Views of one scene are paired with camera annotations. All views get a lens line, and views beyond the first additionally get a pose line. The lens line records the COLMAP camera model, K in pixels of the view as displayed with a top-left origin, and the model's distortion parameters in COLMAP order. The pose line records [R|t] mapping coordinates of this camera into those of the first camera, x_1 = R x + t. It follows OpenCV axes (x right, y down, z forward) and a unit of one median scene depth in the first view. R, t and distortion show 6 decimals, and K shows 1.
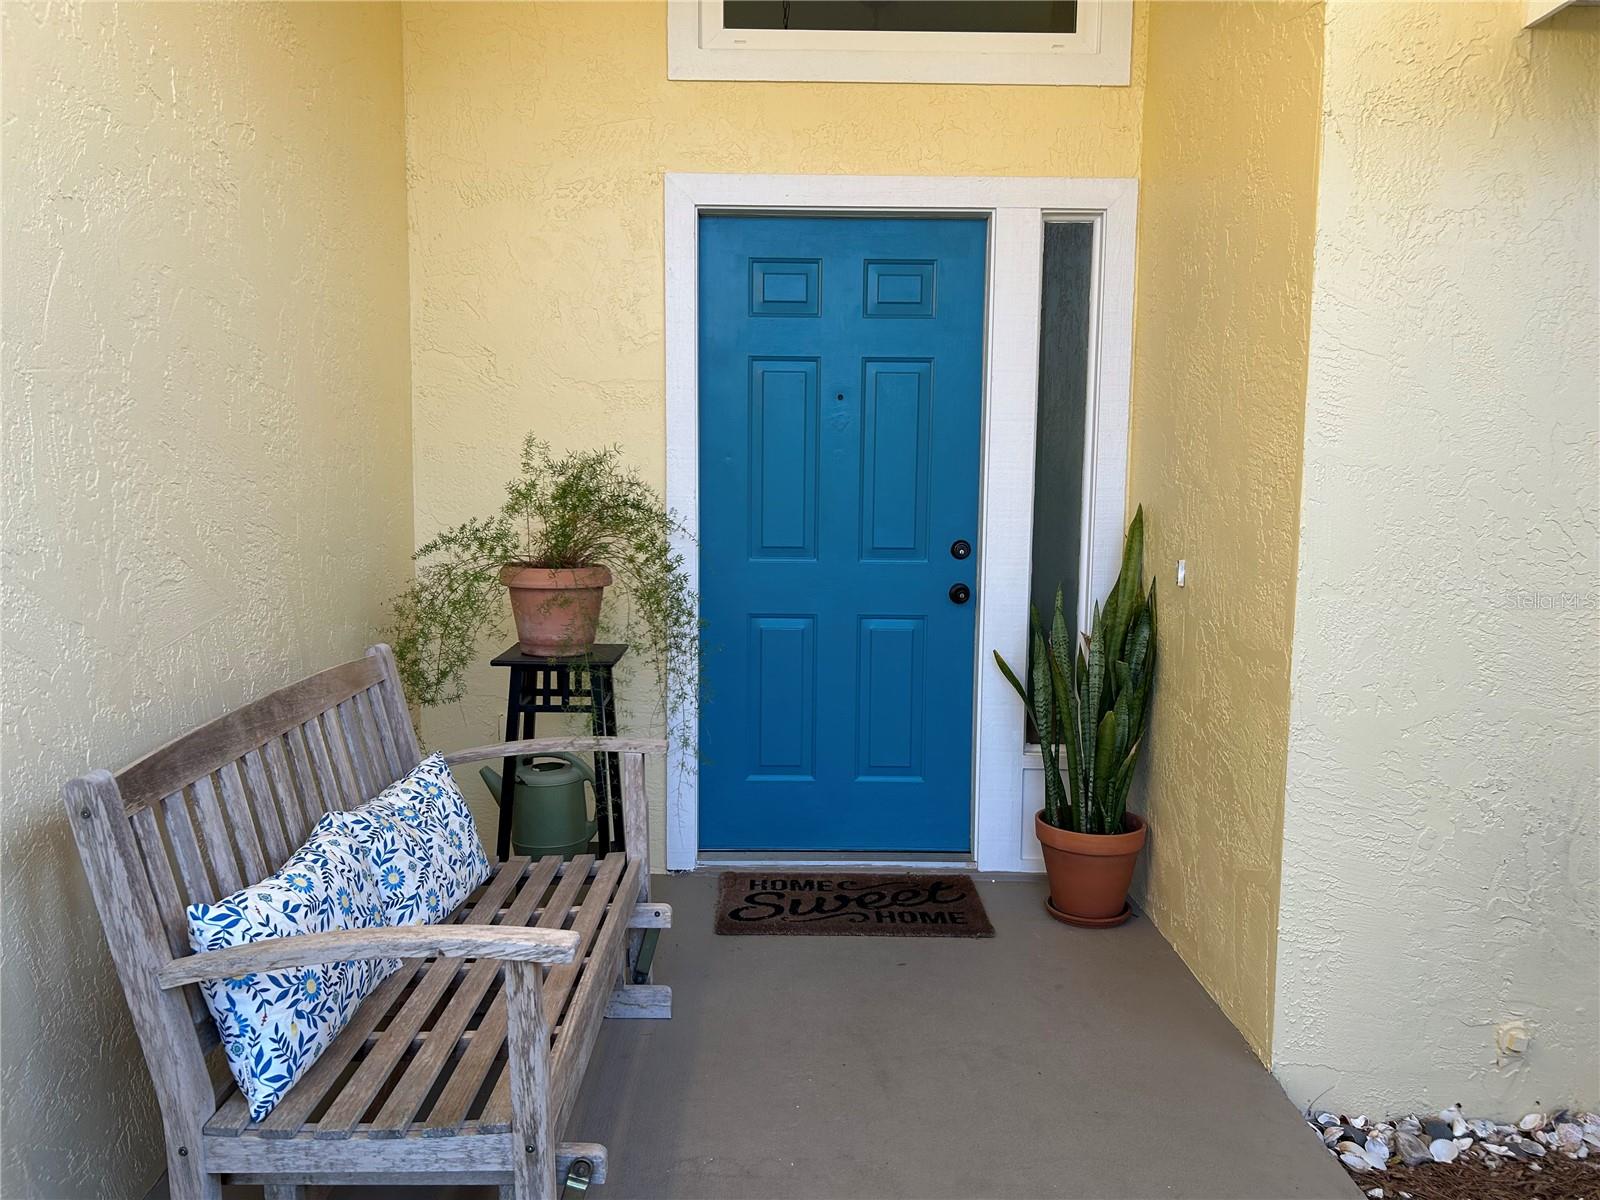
lens RADIAL K [[1206.3, 0, 800.2], [0, 1206.3, 599.6], [0, 0, 1]] dist [0.057643, -0.067457]
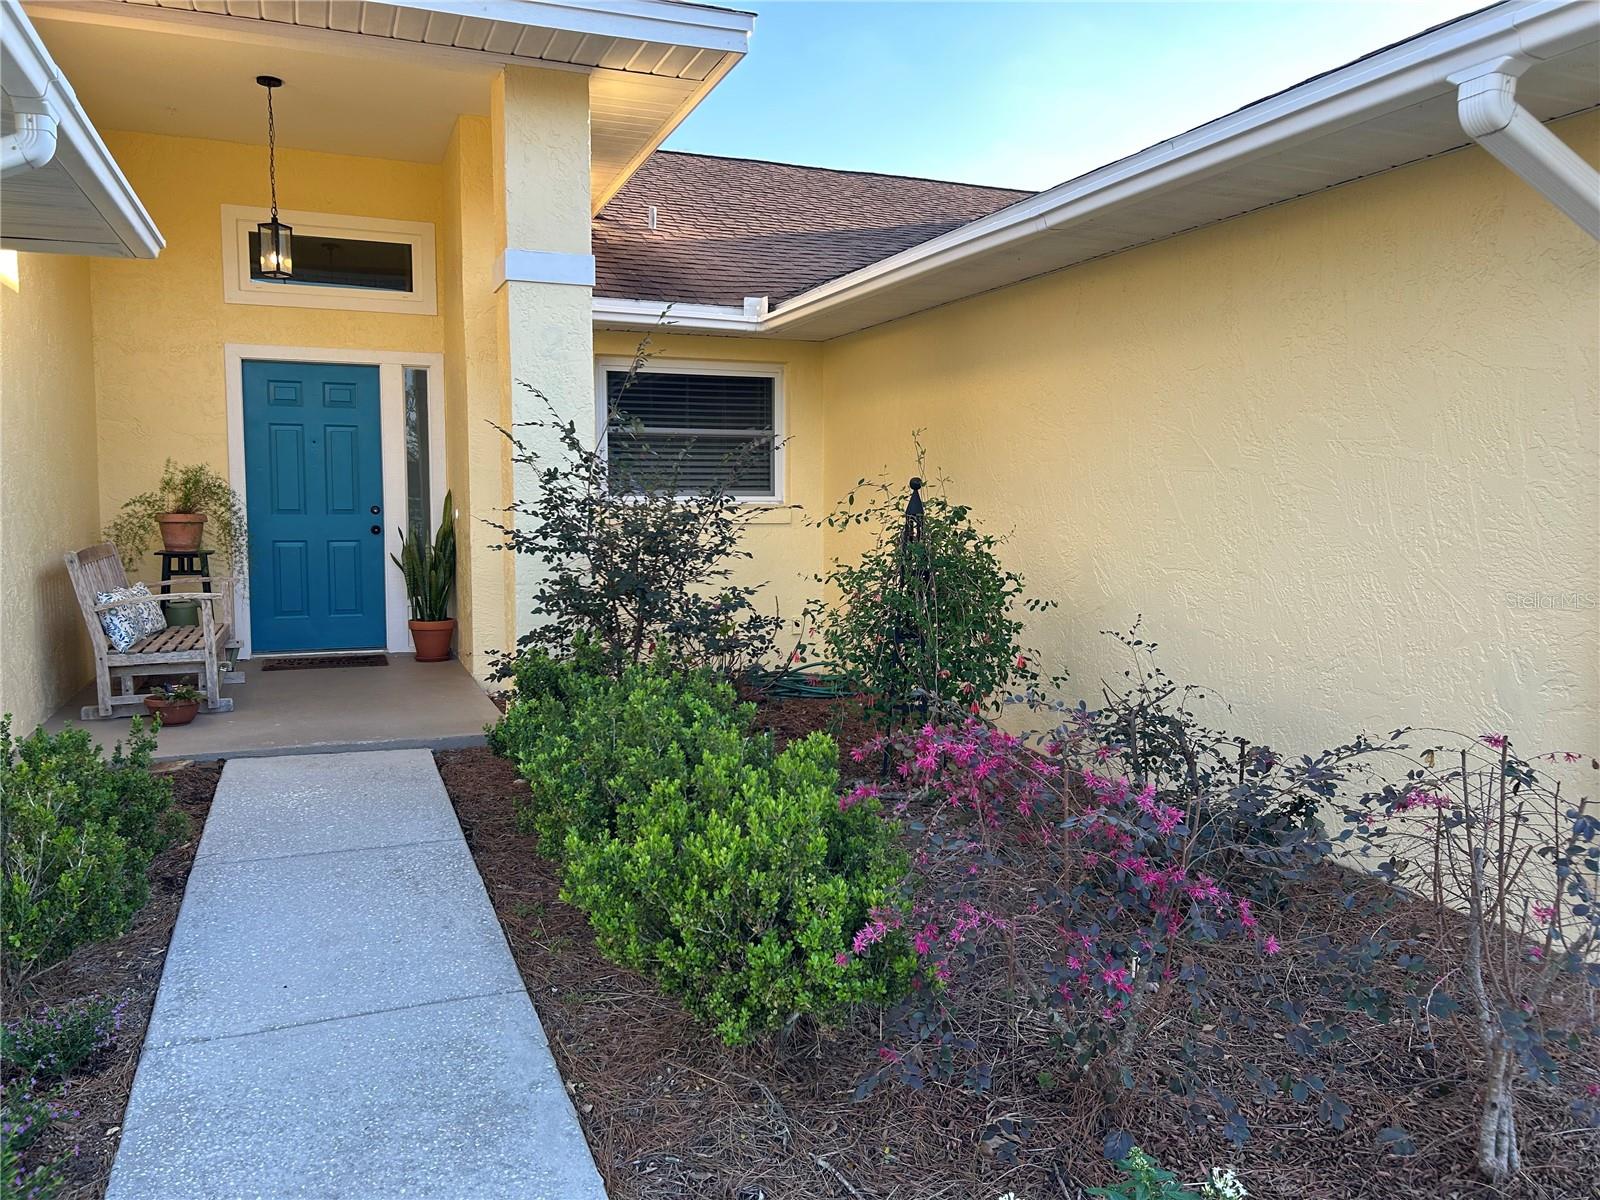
lens RADIAL K [[1206.3, 0, 791.6], [0, 1206.3, 580.1], [0, 0, 1]] dist [0.057643, -0.067457]
pose [[0.935128, -0.033358, 0.352737, 0.063096], [0.047884, 0.998323, -0.032534, 0.222412], [-0.351060, 0.047314, 0.935157, -1.535239]]
